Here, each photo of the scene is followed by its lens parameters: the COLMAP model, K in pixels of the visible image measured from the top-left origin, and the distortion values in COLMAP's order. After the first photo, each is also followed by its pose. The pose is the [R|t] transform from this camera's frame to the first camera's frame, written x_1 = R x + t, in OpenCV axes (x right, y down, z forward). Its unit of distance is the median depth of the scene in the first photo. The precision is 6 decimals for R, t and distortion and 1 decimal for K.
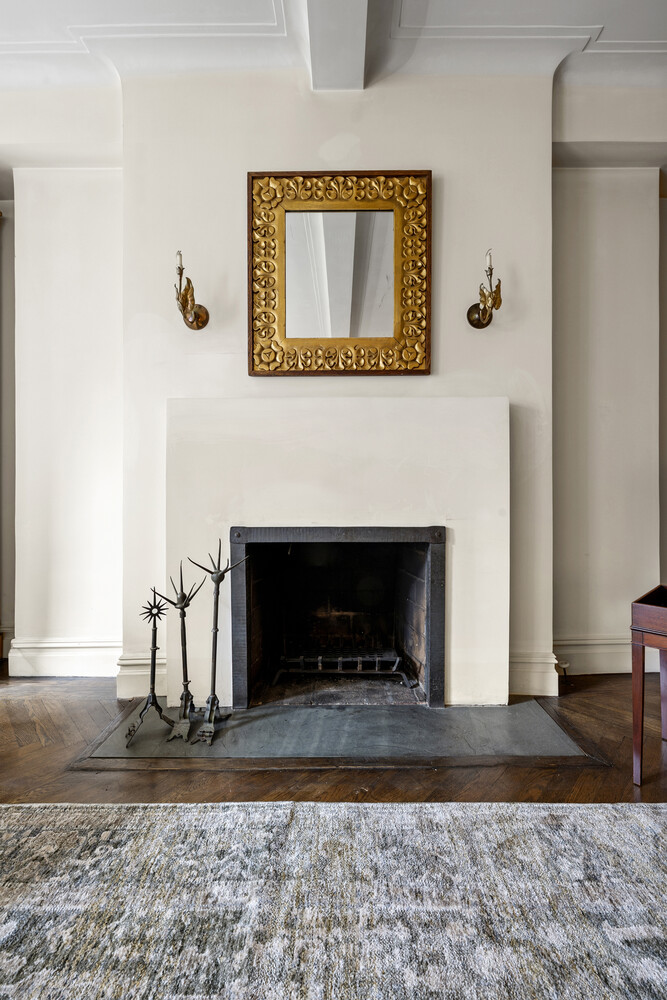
lens RADIAL K [[401.6, 0, 334.2], [0, 401.6, 490.6], [0, 0, 1]] dist [-0.000940, 0.000025]
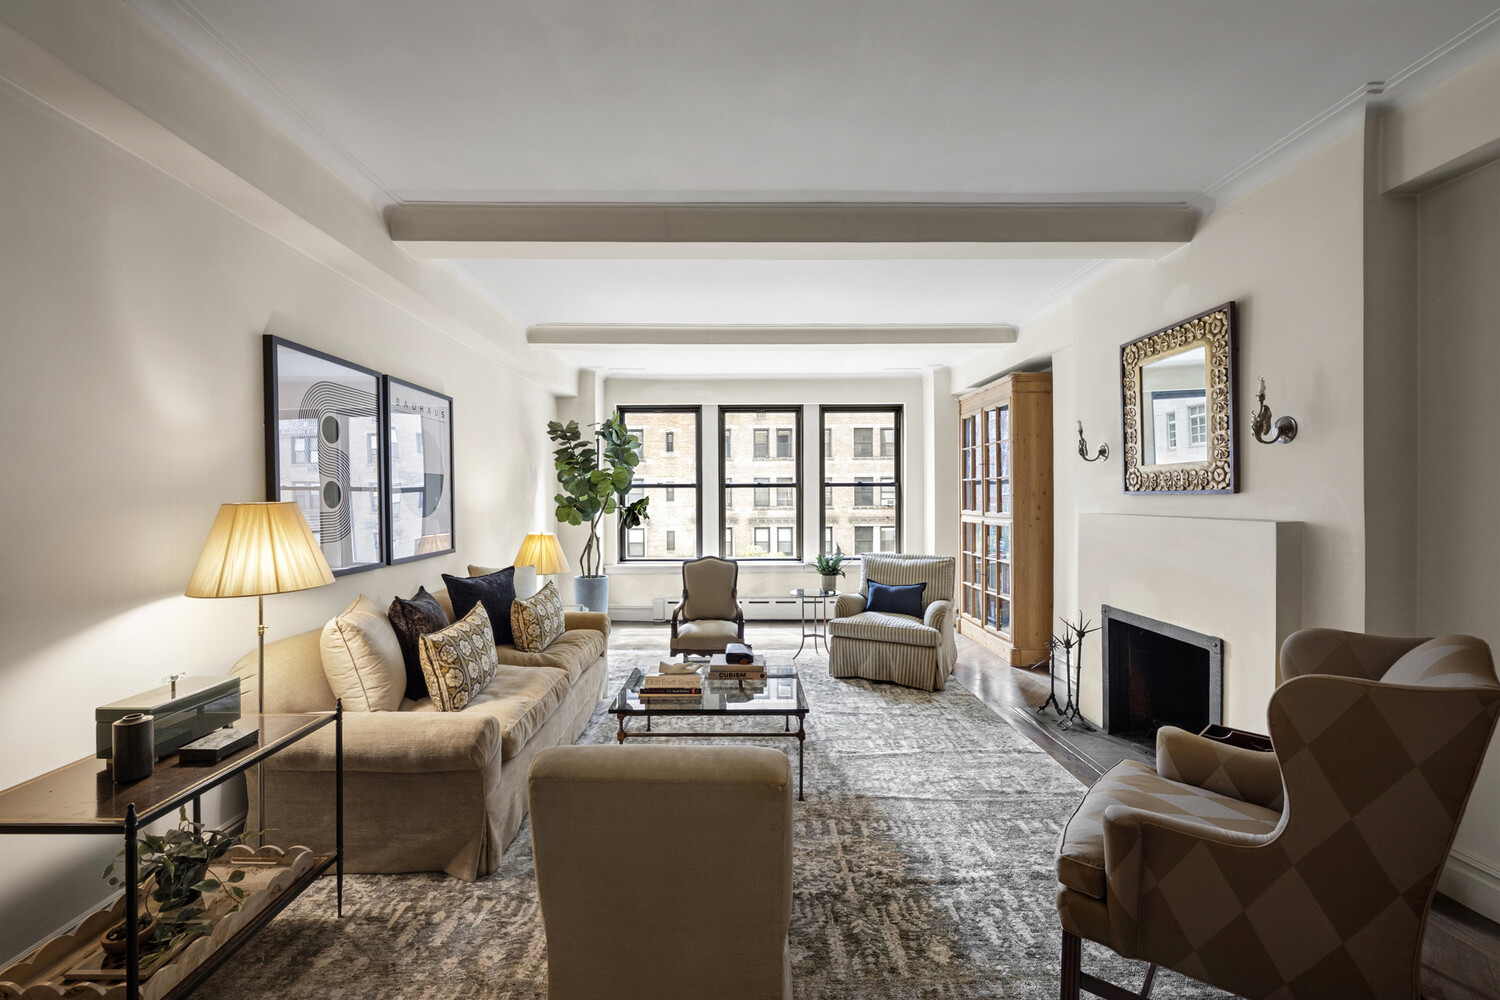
lens RADIAL K [[602.4, 0, 746.2], [0, 602.4, 497.4], [0, 0, 1]] dist [-0.000940, 0.000025]
pose [[0.016785, 0.002065, -0.999857, 1.790416], [0.009852, 0.999949, 0.002231, -0.296359], [0.999811, -0.009888, 0.016764, -0.299831]]
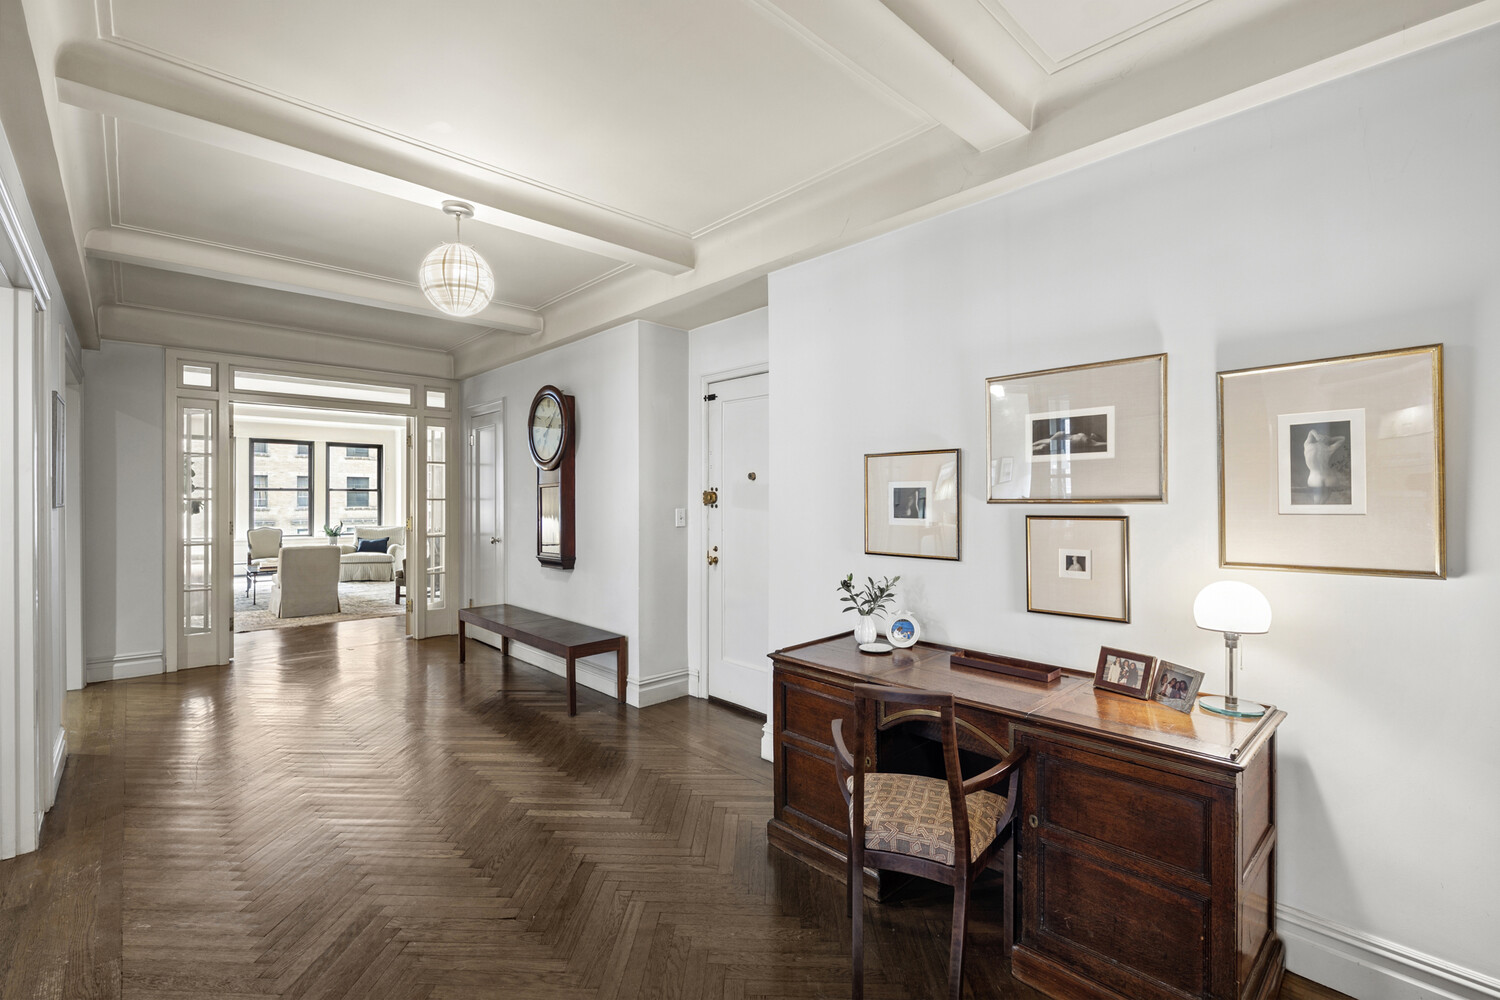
lens RADIAL K [[648.5, 0, 747.7], [0, 648.5, 496.2], [0, 0, 1]] dist [0.000330, -0.000014]
pose [[0.681856, 0.000822, -0.731486, 3.987613], [0.002496, 0.999991, 0.003450, -0.305864], [0.731482, -0.004178, 0.681848, -0.759052]]
